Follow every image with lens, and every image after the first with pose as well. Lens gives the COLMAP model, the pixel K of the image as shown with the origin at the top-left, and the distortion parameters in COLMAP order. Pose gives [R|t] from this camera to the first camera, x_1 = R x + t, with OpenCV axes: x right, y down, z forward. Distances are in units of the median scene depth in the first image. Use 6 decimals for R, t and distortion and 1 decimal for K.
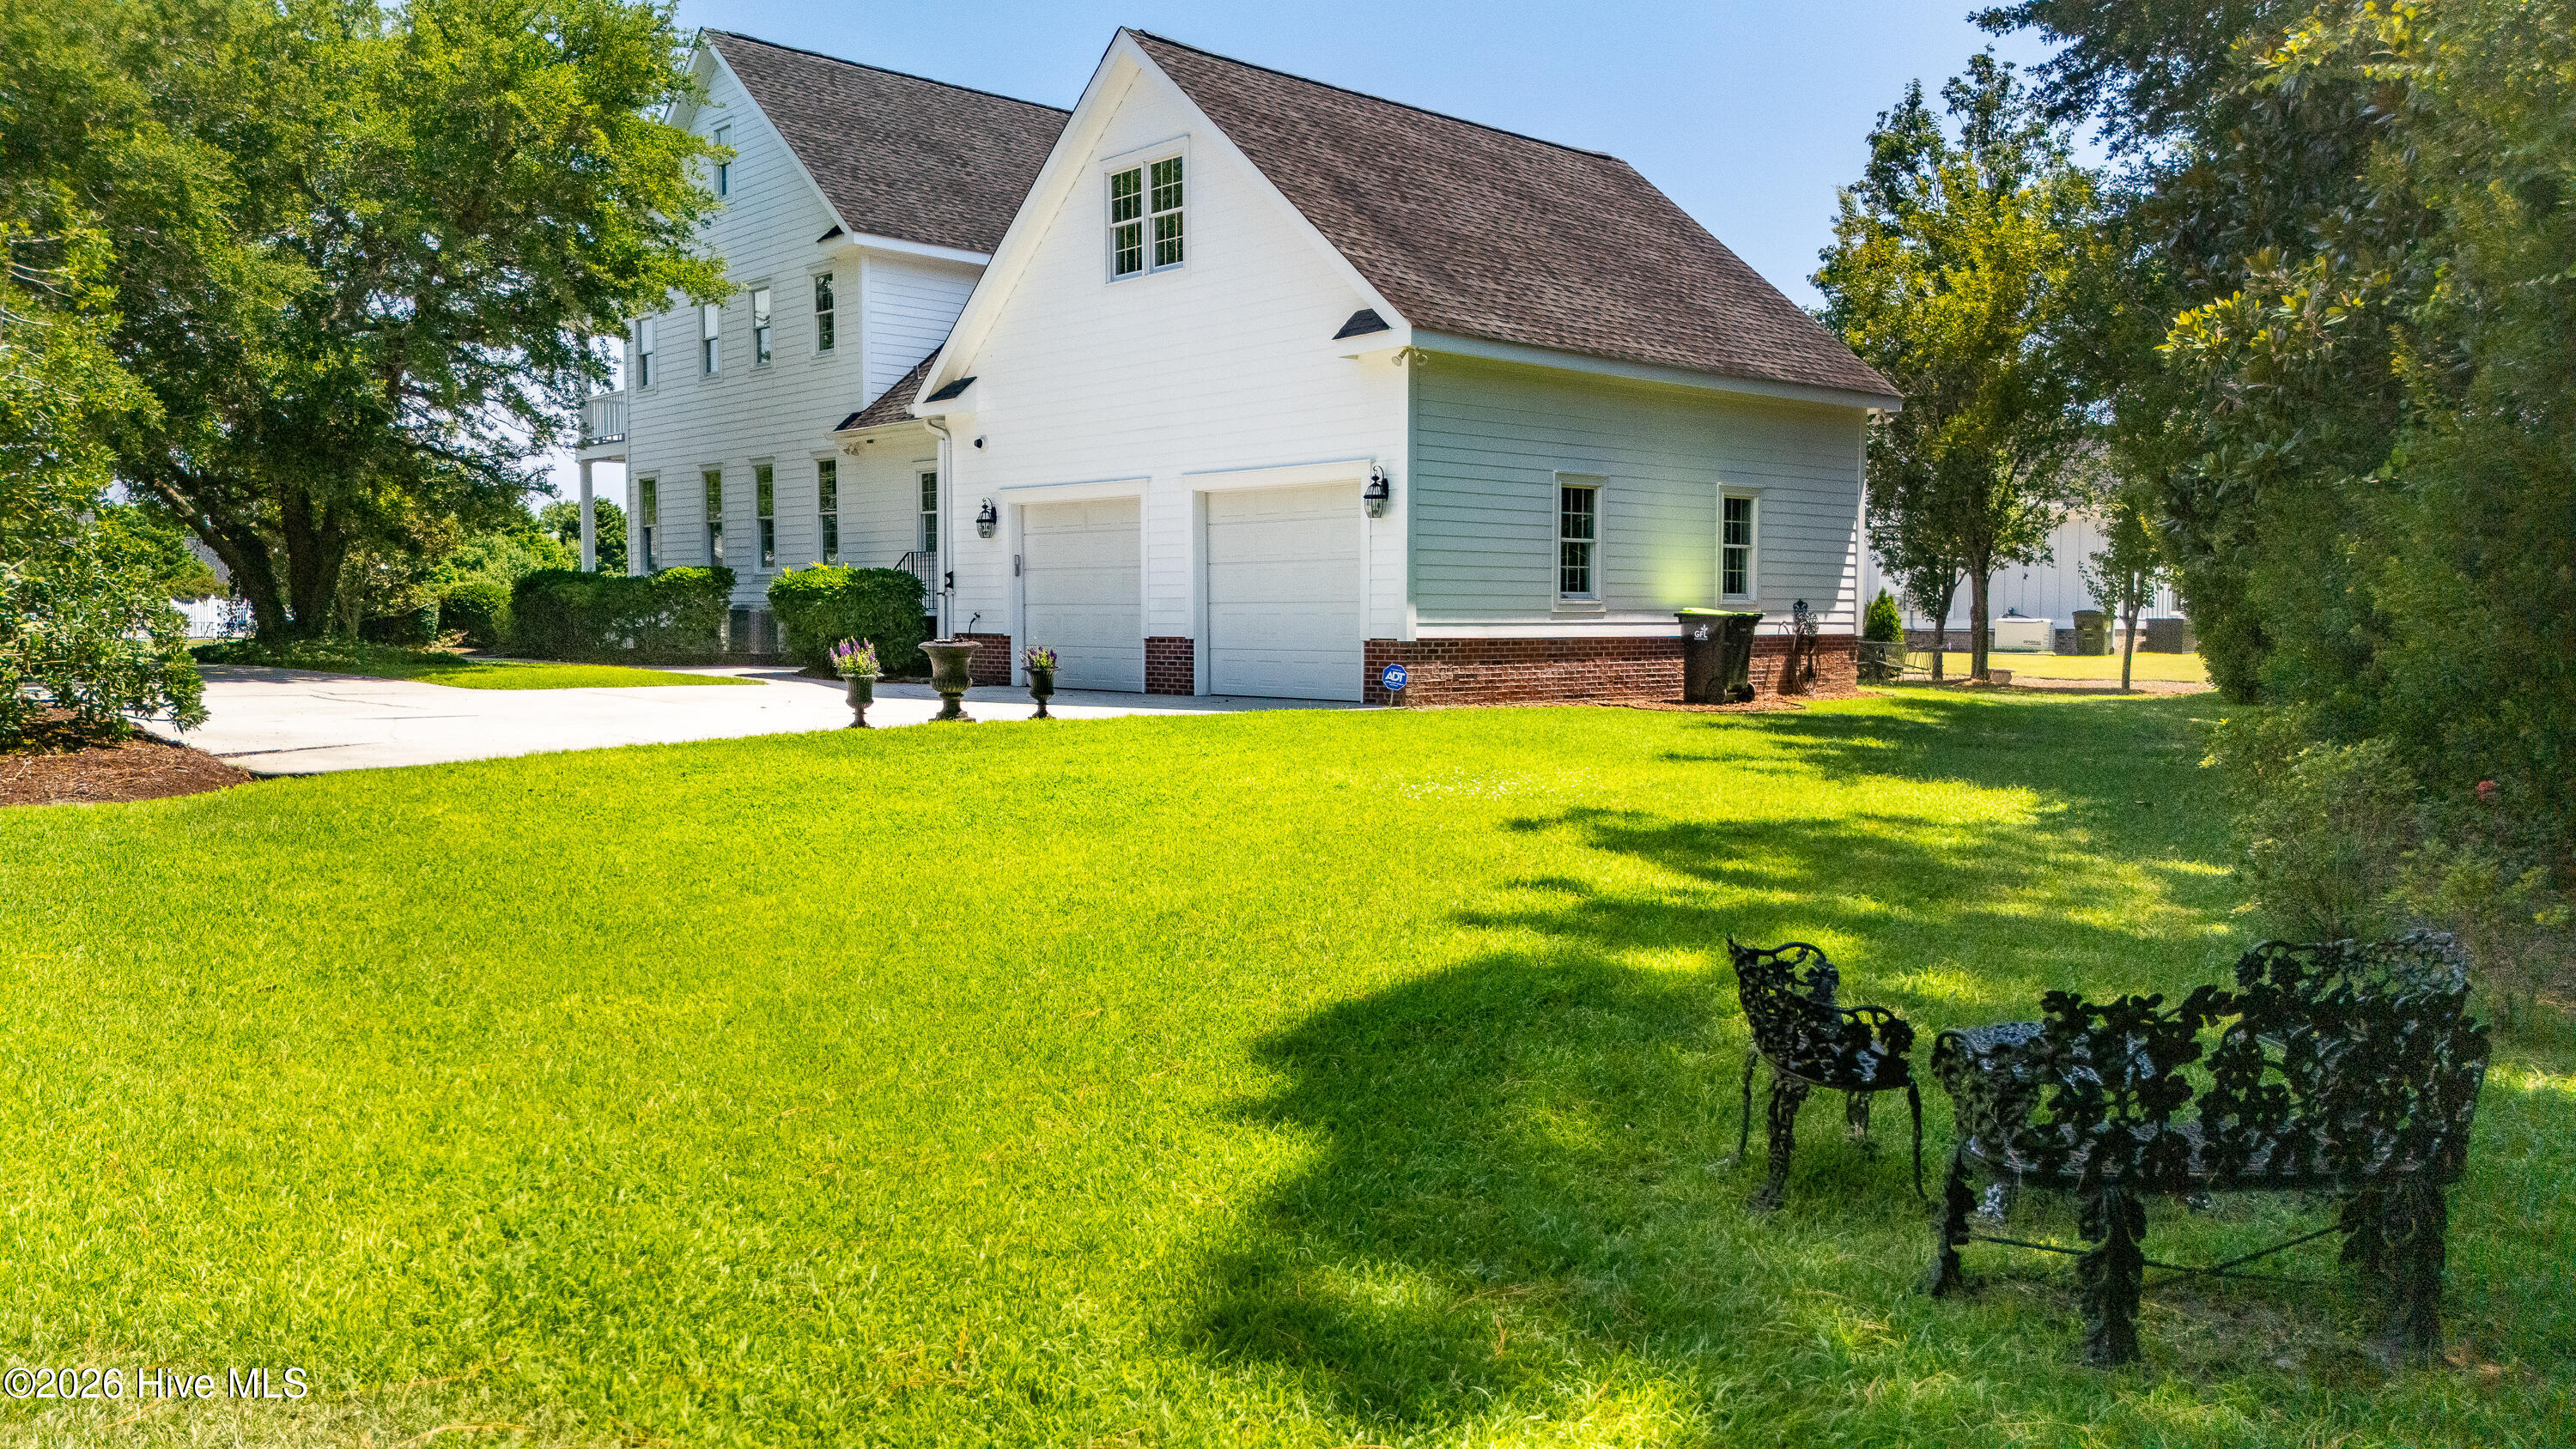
lens RADIAL K [[1901.2, 0, 1285.9], [0, 1901.2, 737.1], [0, 0, 1]] dist [0.073080, -0.067745]
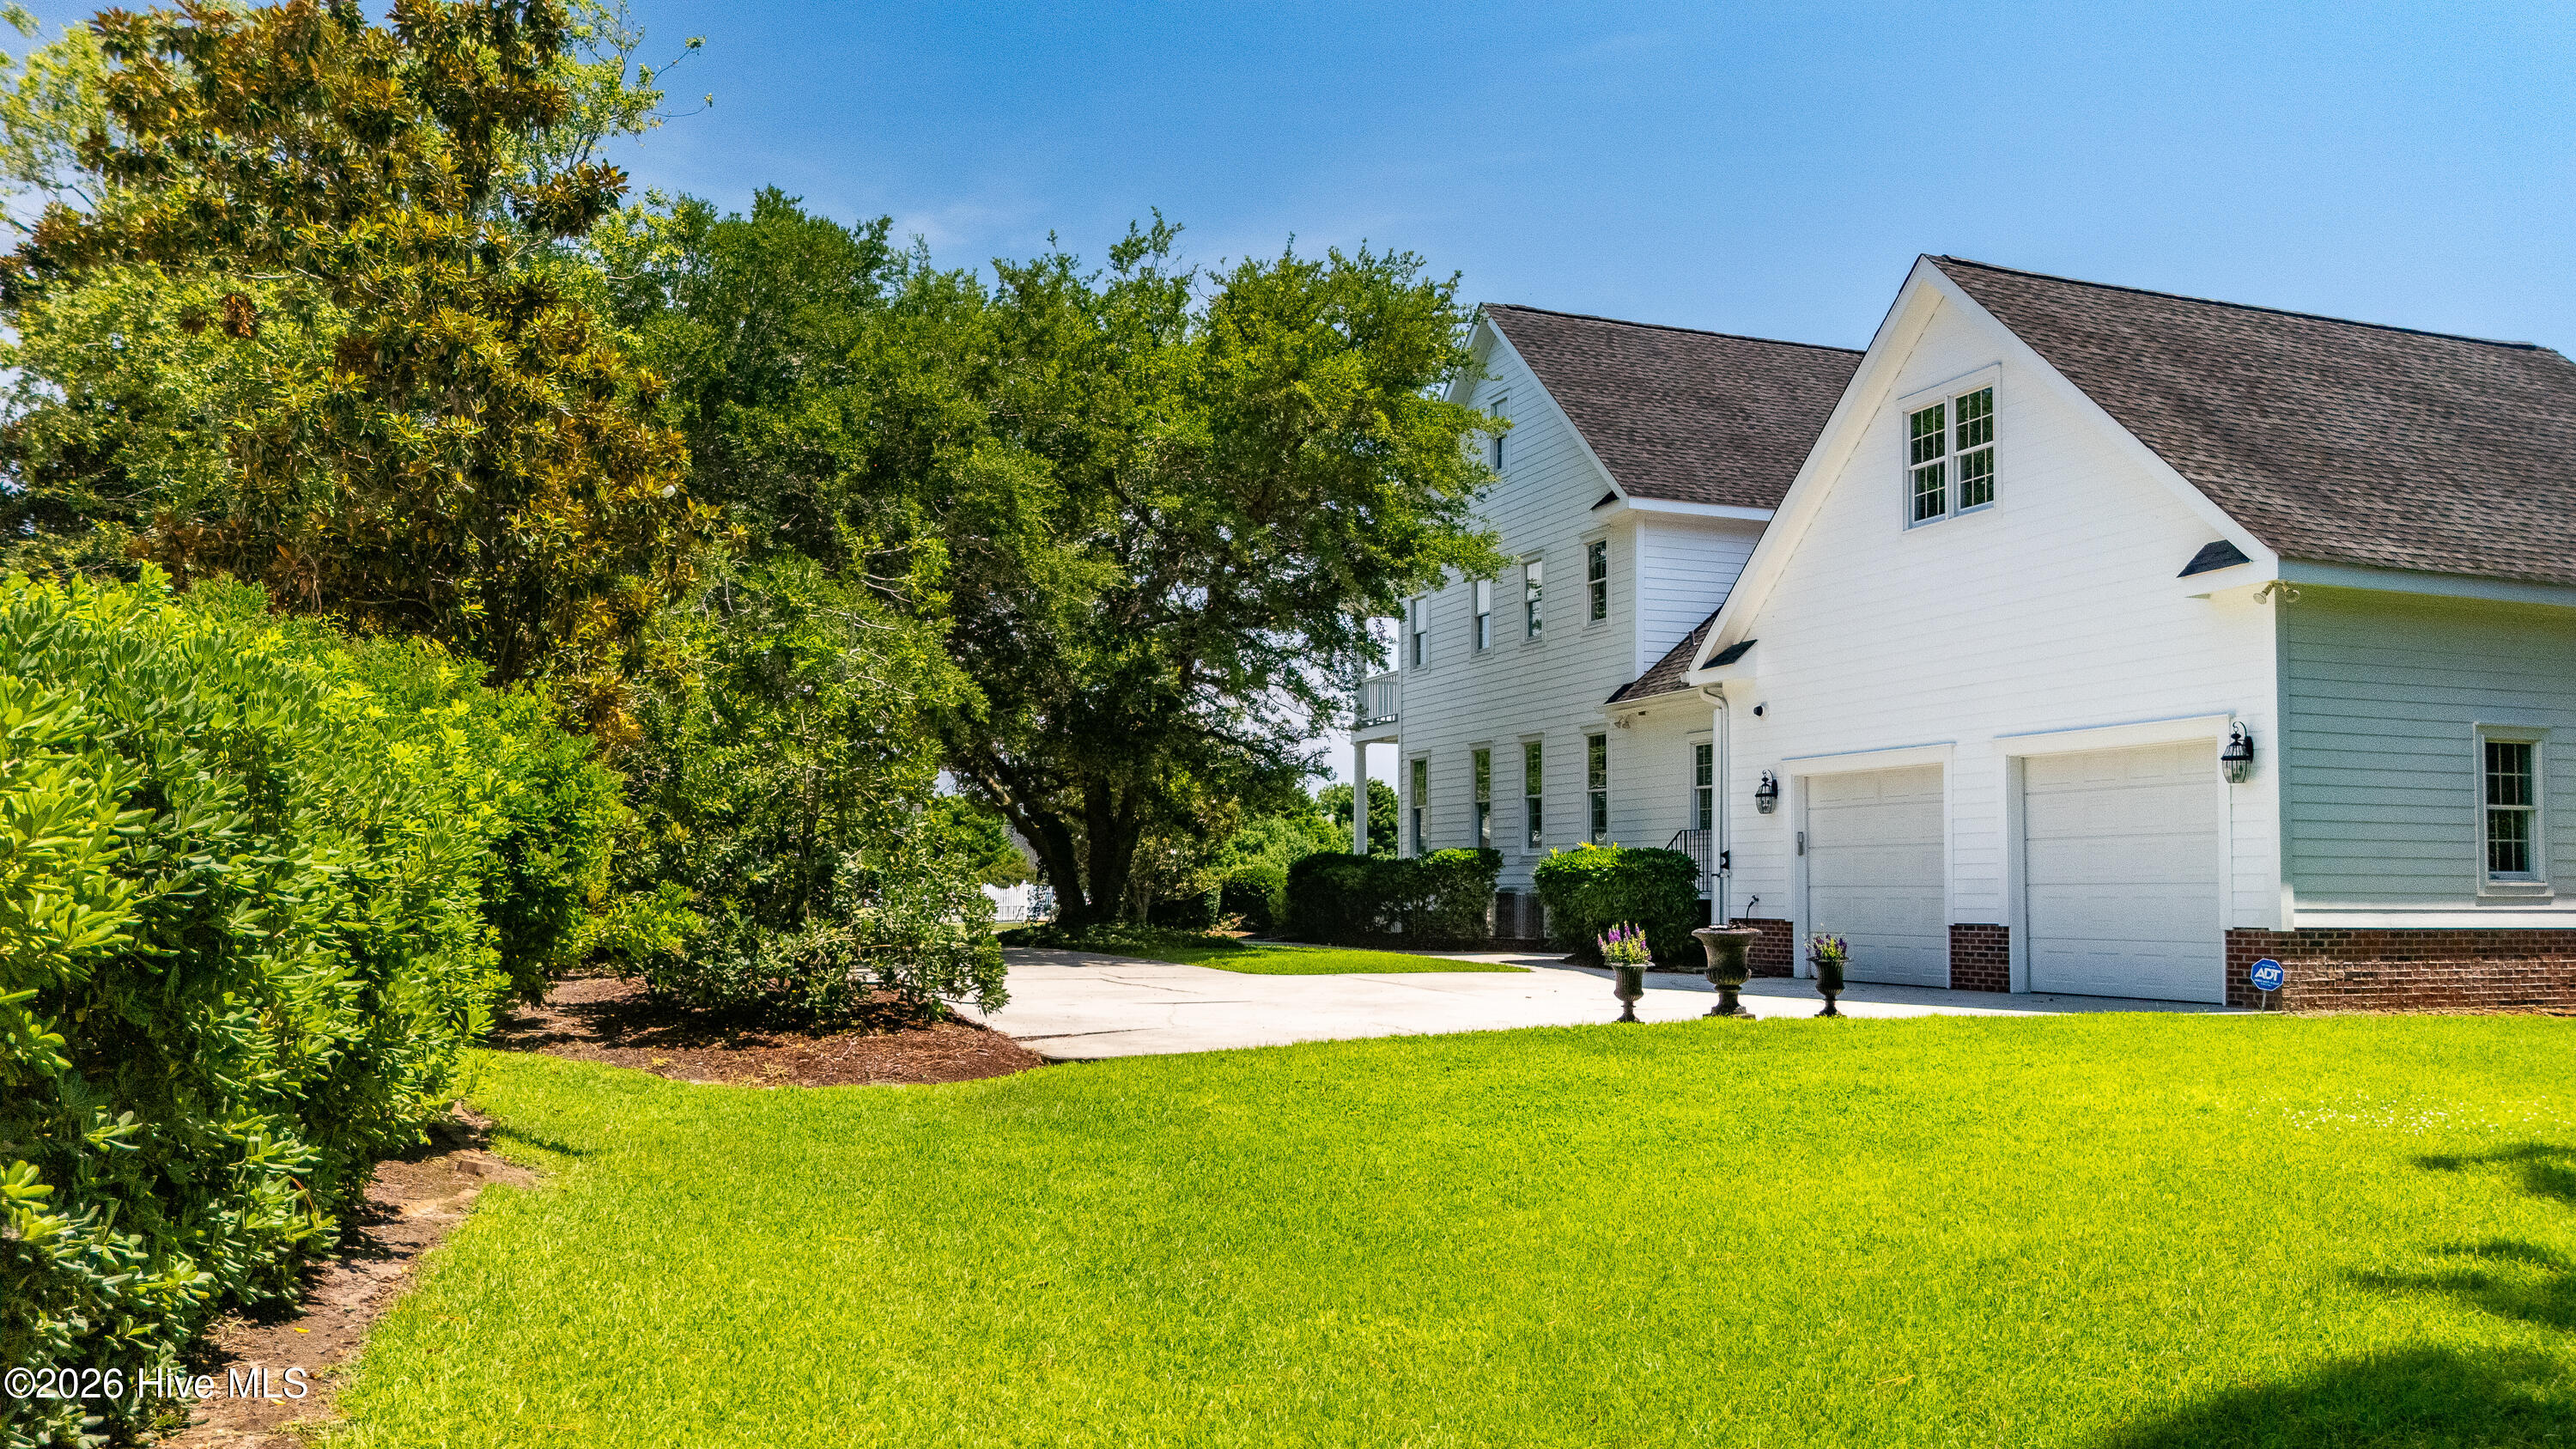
lens RADIAL K [[2065.5, 0, 1415.2], [0, 2065.5, 806.3], [0, 0, 1]] dist [0.069270, -0.056584]
pose [[0.948758, -0.013508, -0.315715, -0.005420], [-0.020431, 0.994373, -0.103943, -0.002385], [0.315343, 0.105067, 0.943144, 0.019141]]
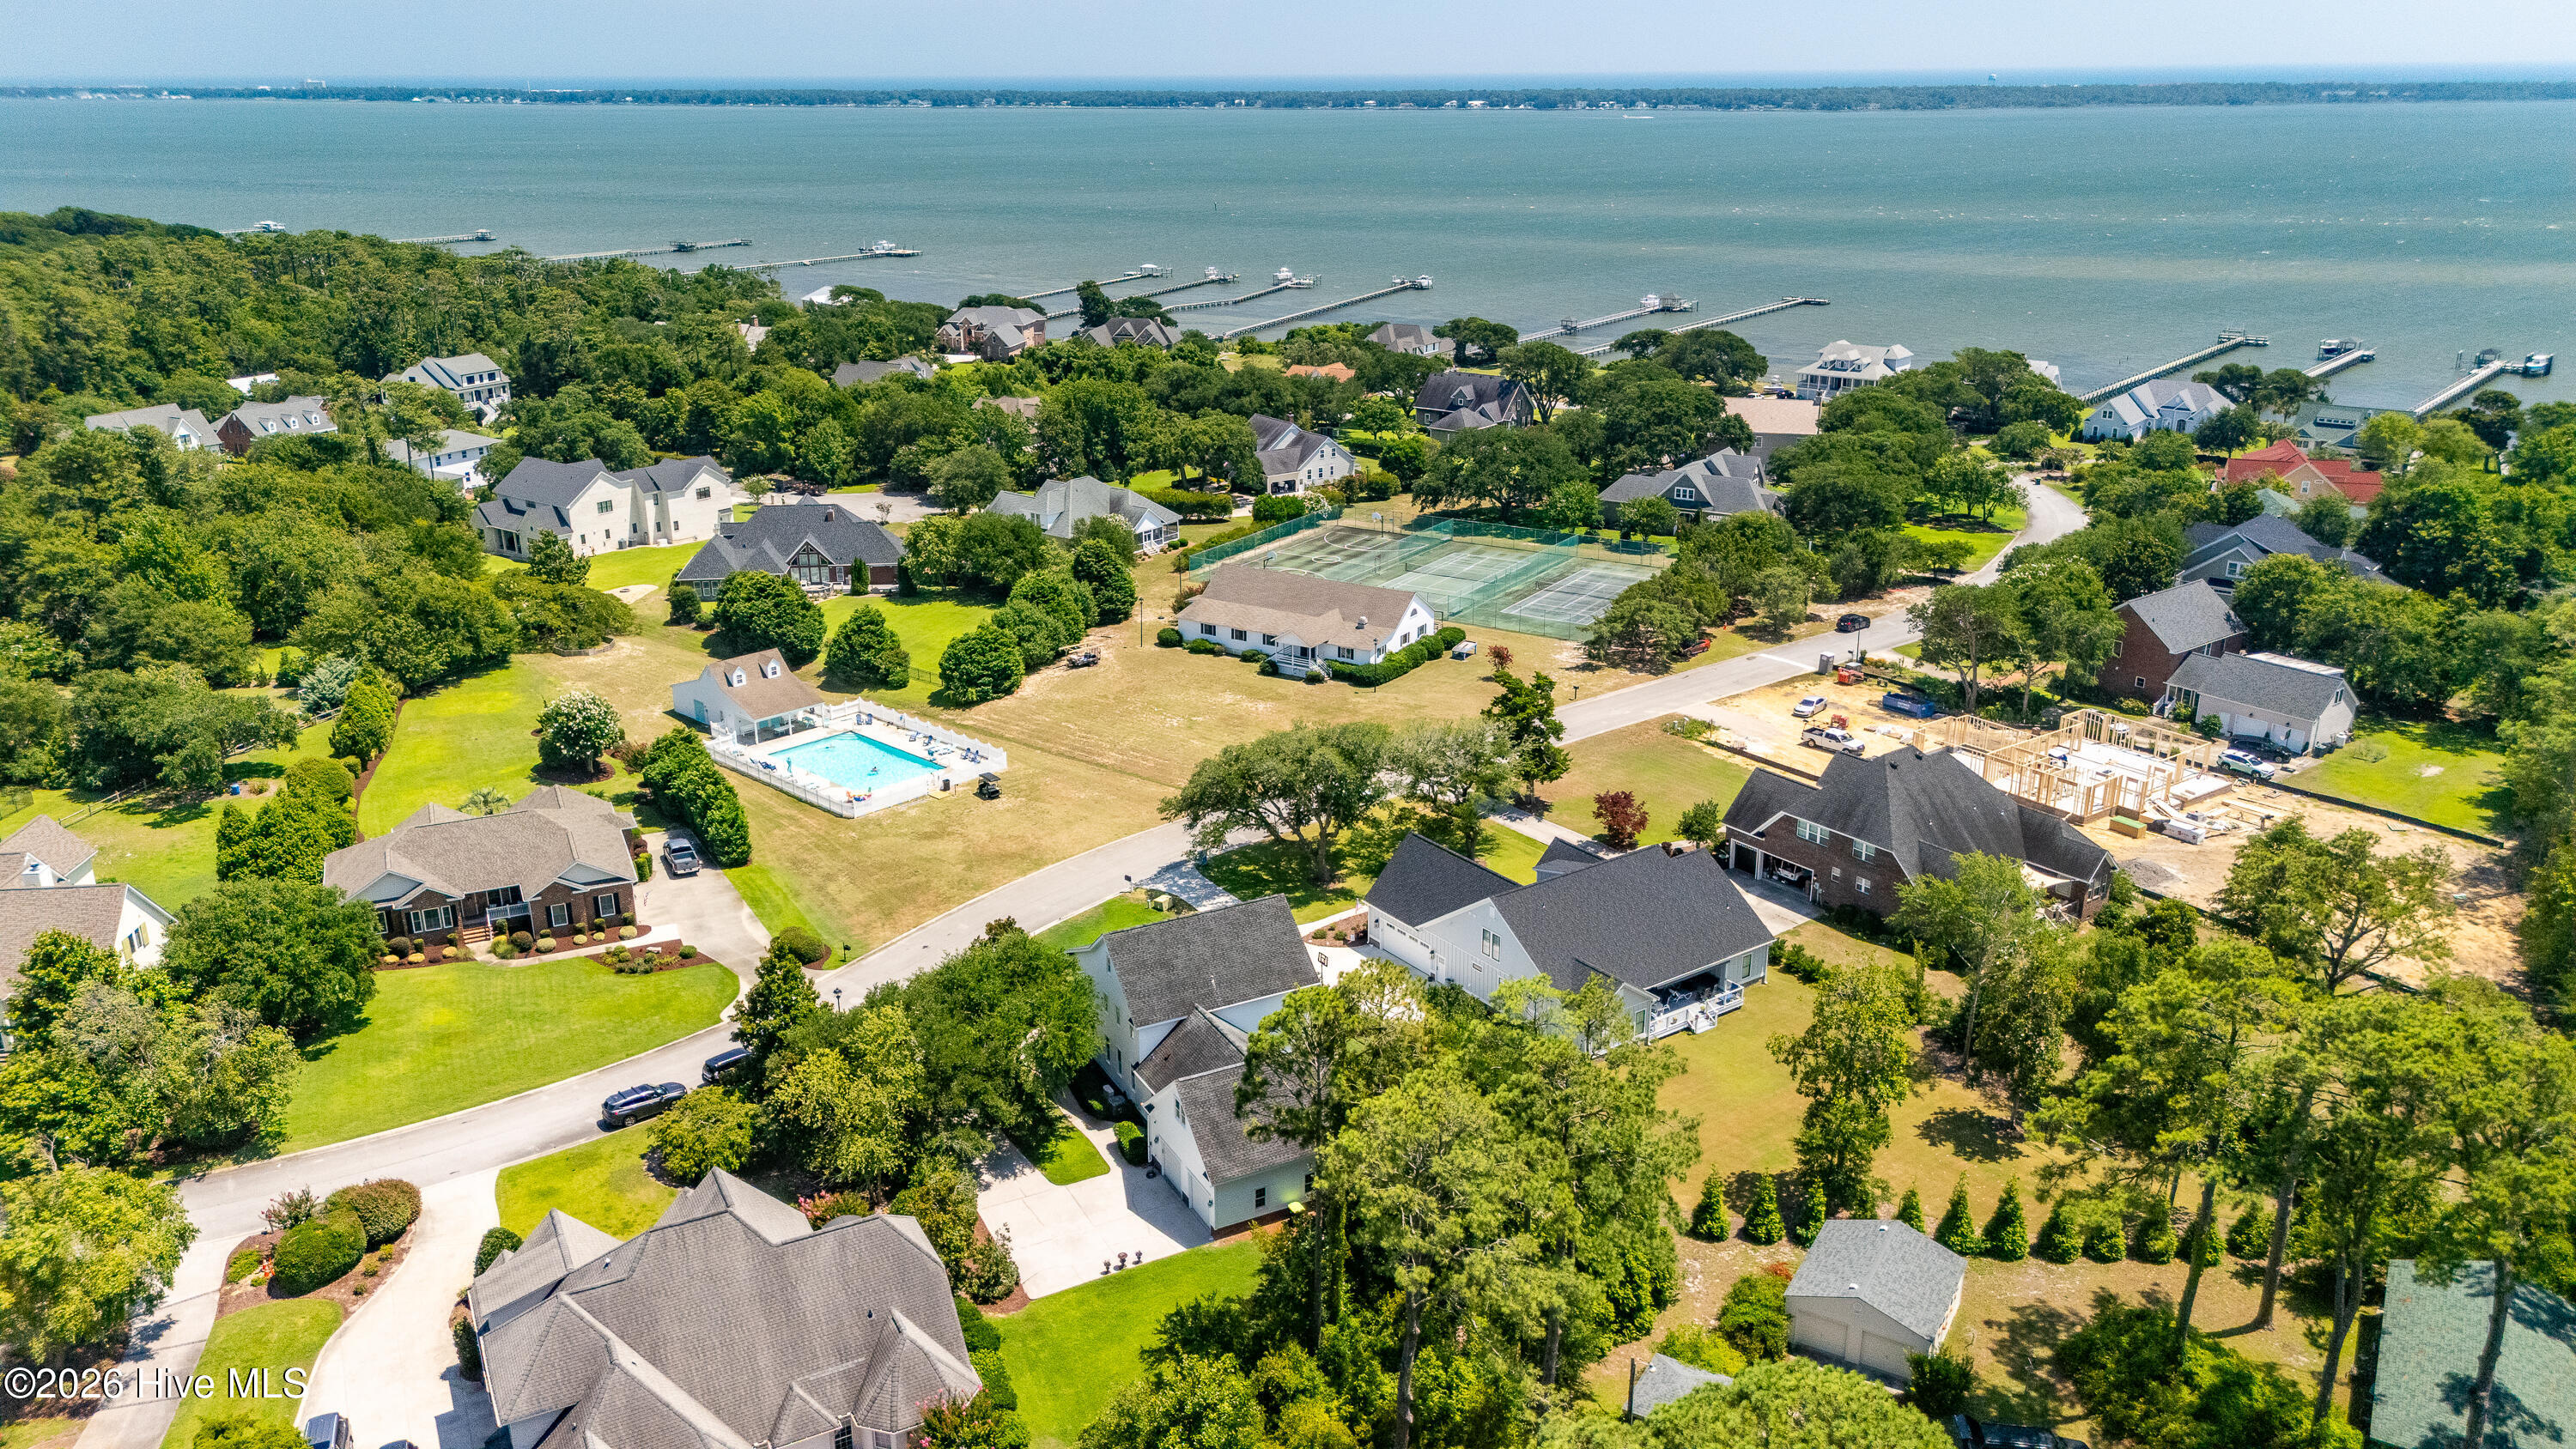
lens RADIAL K [[1901.2, 0, 1284.7], [0, 1901.2, 742.7], [0, 0, 1]] dist [0.073080, -0.067745]
pose [[0.965266, 0.080251, -0.248640, 1.239721], [-0.008416, 0.960716, 0.277407, -2.395380], [0.261135, -0.265679, 0.928021, -2.976335]]
